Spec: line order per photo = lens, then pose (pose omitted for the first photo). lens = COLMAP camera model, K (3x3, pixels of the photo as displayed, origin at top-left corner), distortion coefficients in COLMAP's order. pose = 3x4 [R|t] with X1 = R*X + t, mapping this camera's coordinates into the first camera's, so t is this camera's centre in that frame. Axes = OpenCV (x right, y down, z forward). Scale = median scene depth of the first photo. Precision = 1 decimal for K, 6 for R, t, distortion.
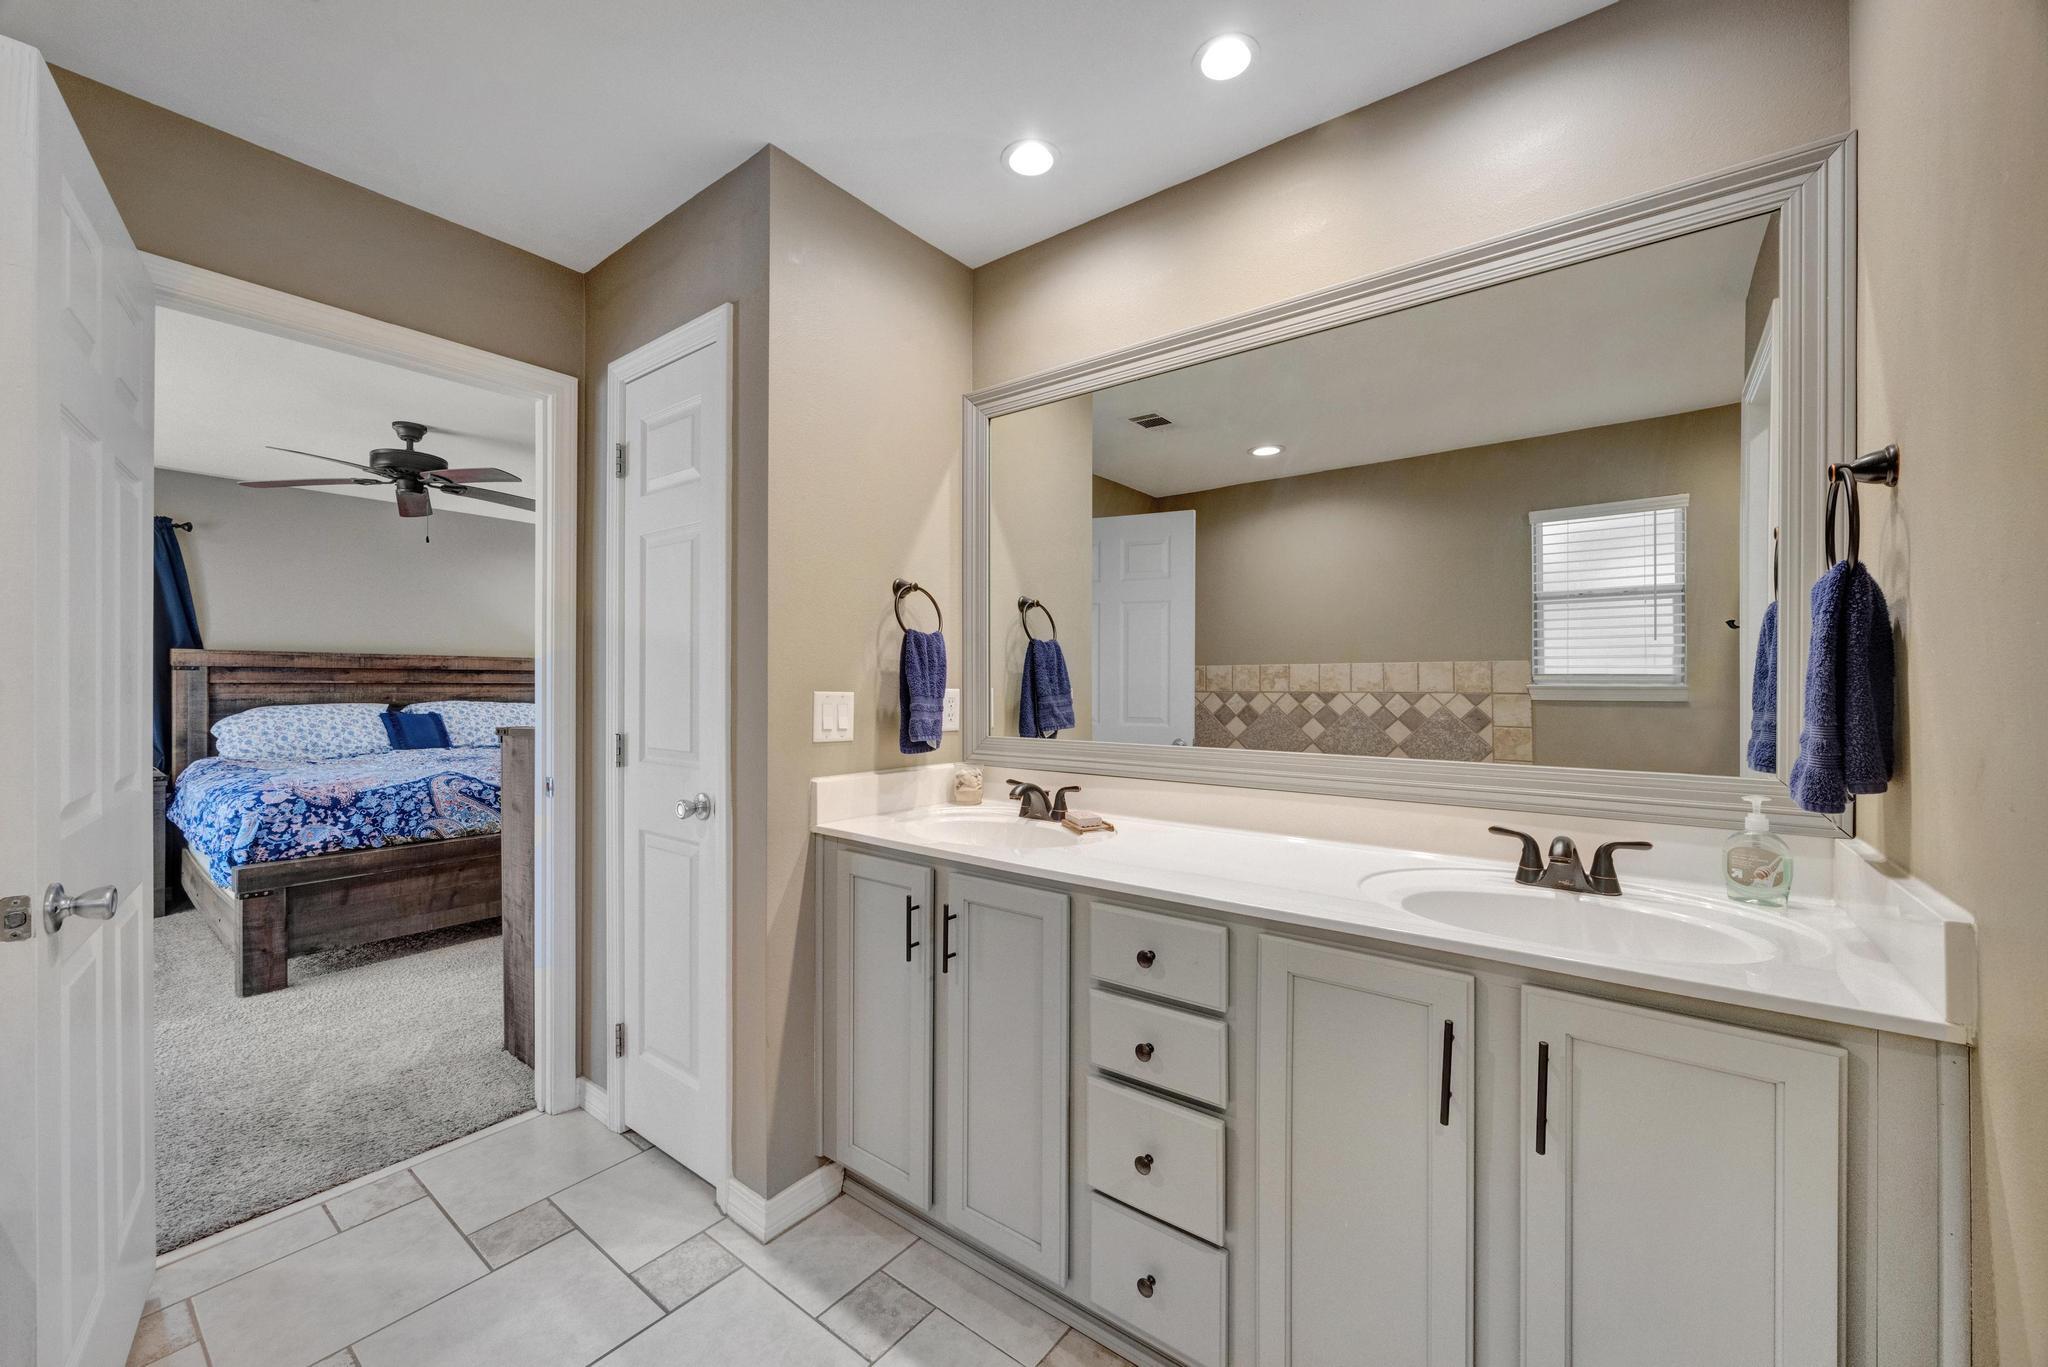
lens RADIAL K [[785.8, 0, 1028.9], [0, 785.8, 682.6], [0, 0, 1]] dist [-0.000358, -0.000003]
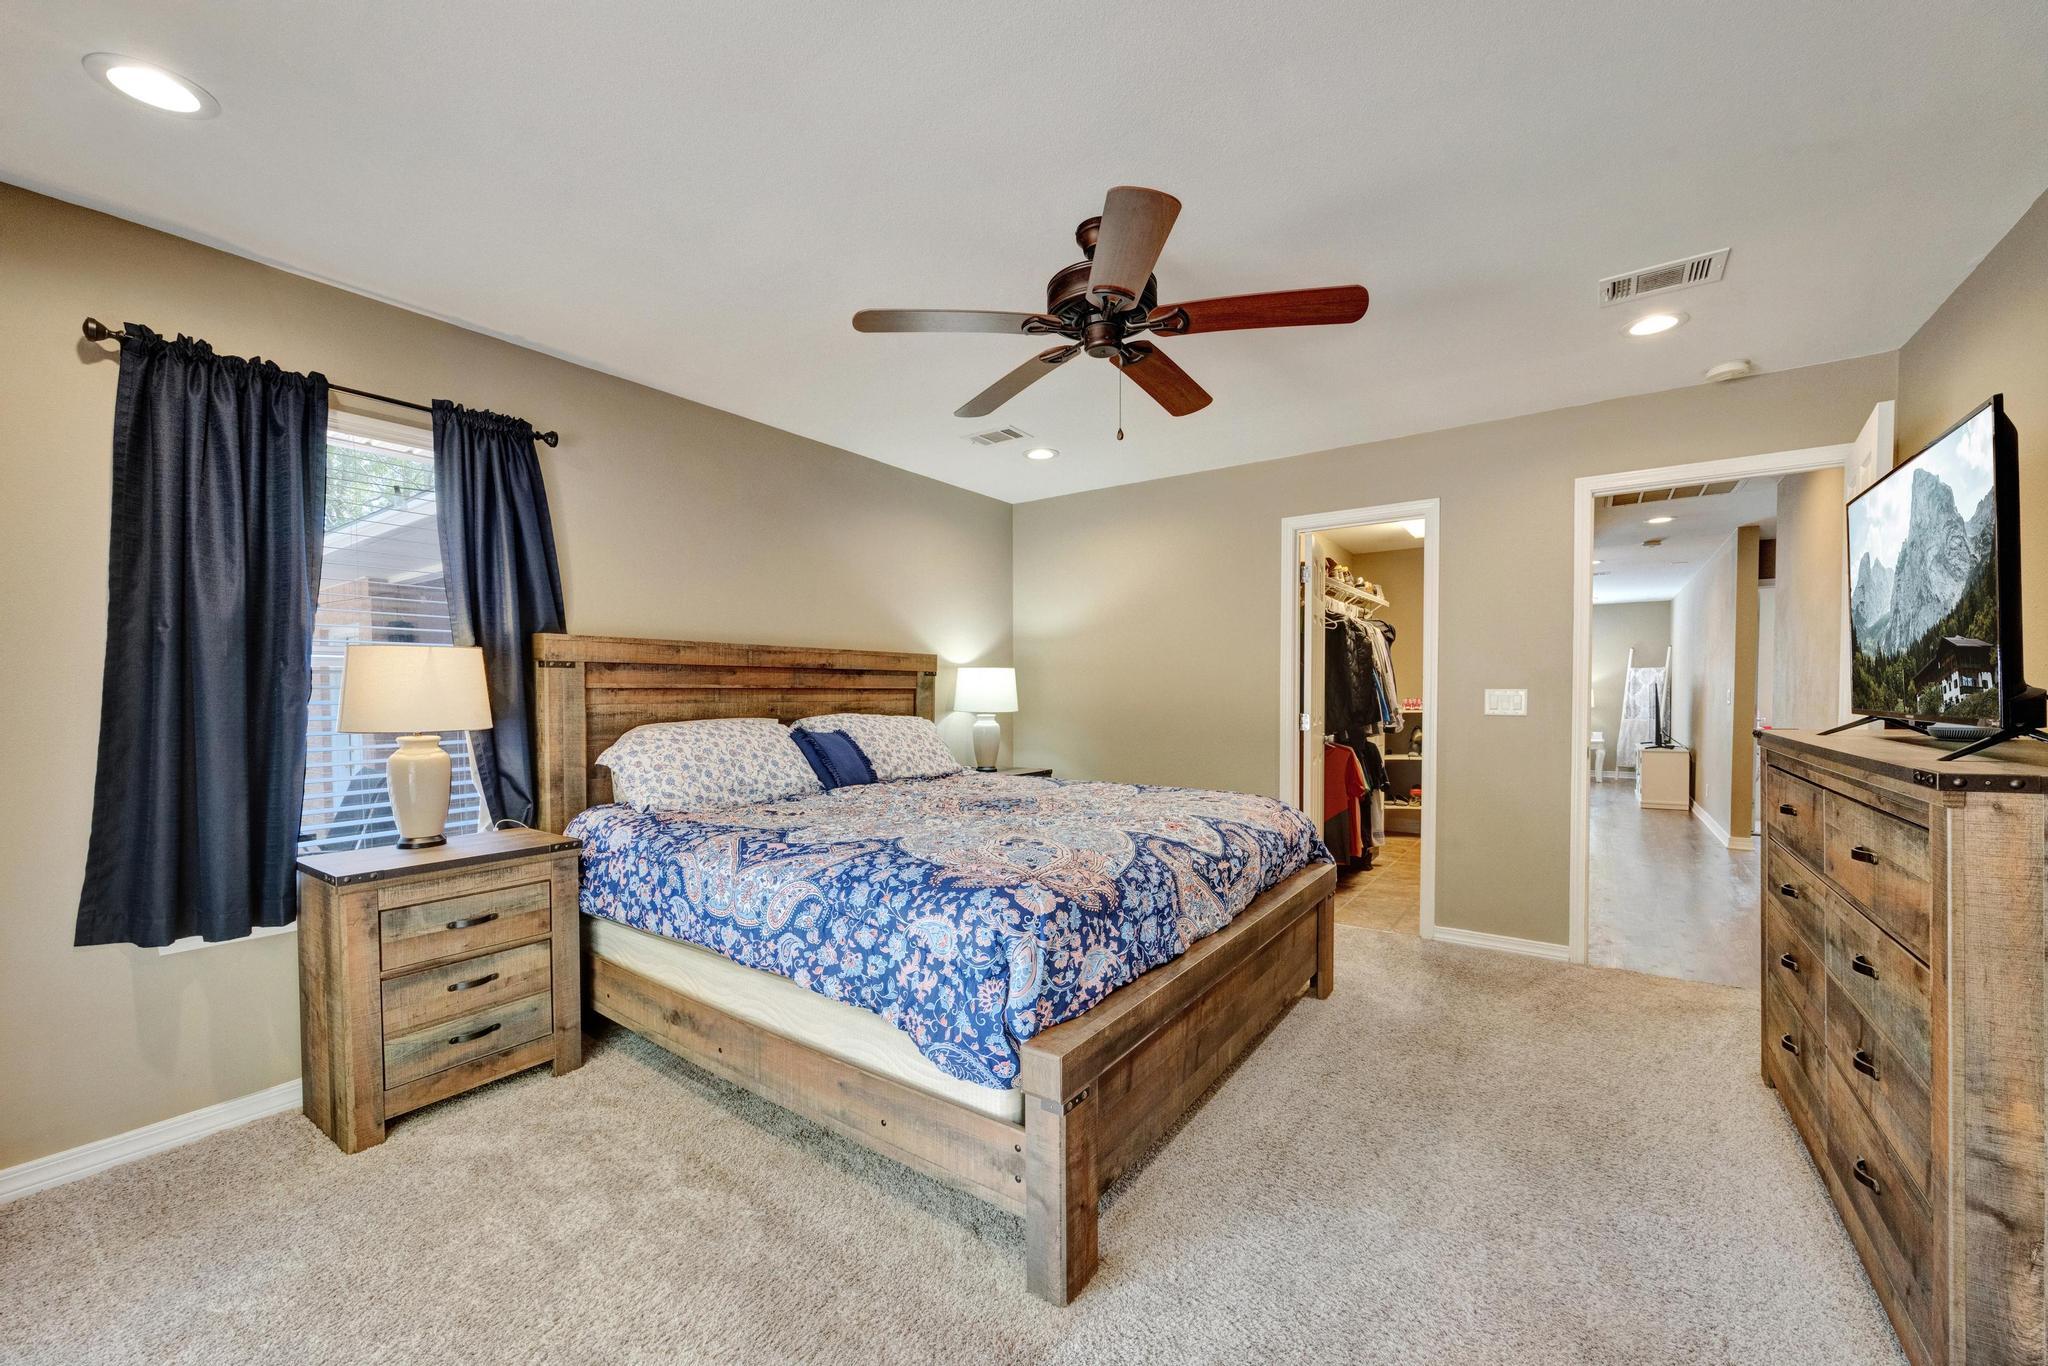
lens RADIAL K [[795.7, 0, 1059.7], [0, 795.7, 714.1], [0, 0, 1]] dist [-0.009344, -0.000092]
pose [[0.998652, -0.007363, 0.051383, -0.930764], [0.005820, 0.999530, 0.030114, 0.005907], [-0.051581, -0.029775, 0.998225, 0.455138]]
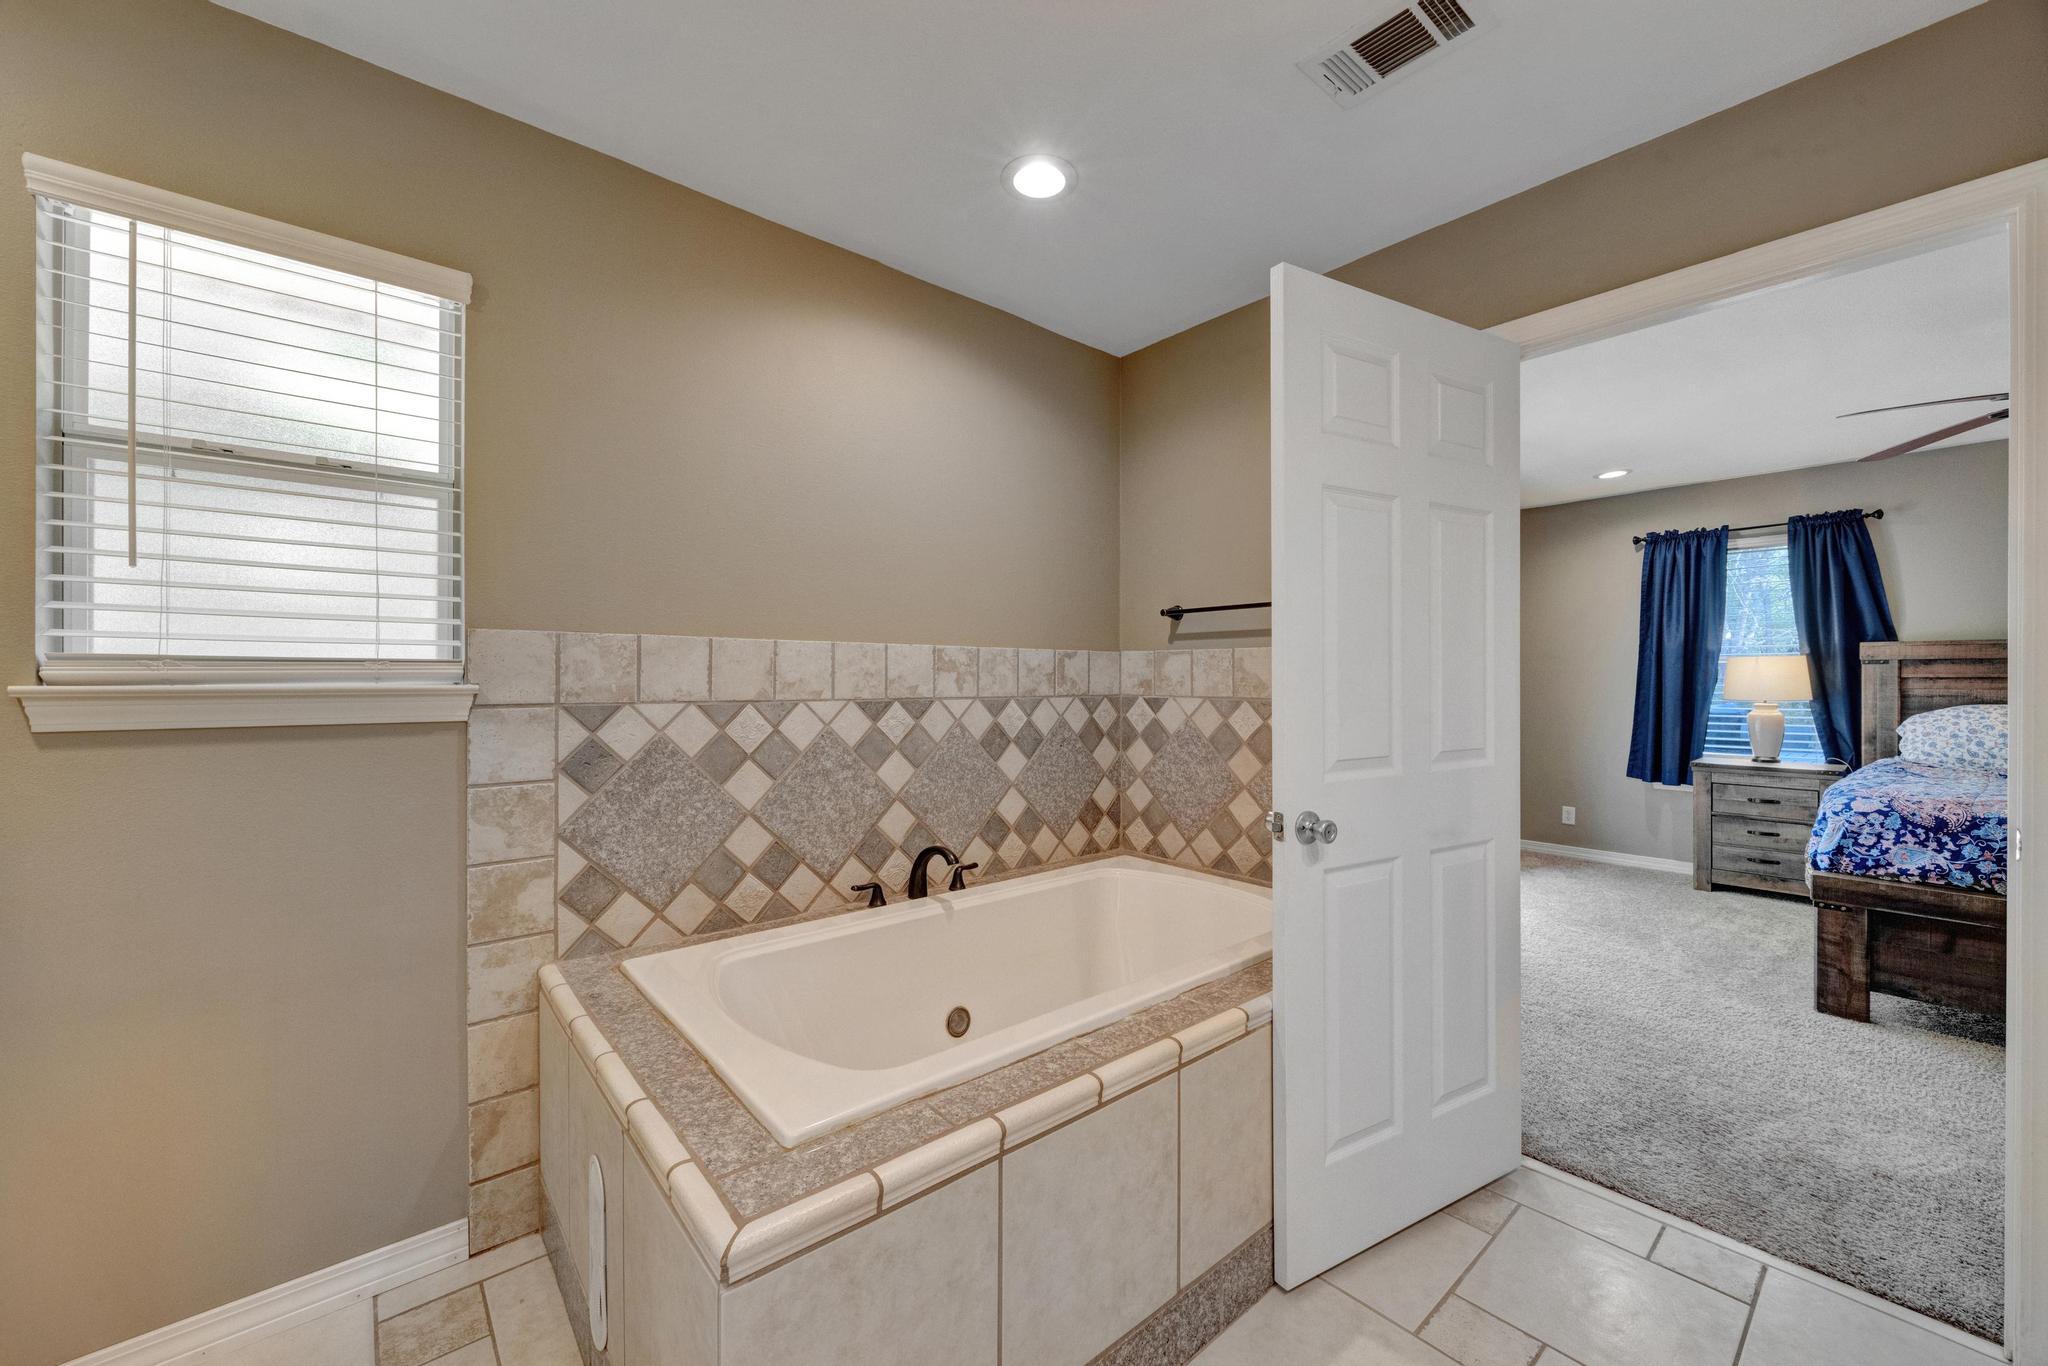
lens RADIAL K [[785.8, 0, 1028.9], [0, 785.8, 682.1], [0, 0, 1]] dist [-0.000358, -0.000003]
pose [[-0.203132, 0.002739, -0.979148, 0.100735], [0.002282, 0.999995, 0.002323, 0.001800], [0.979149, -0.001762, -0.203137, 0.240817]]
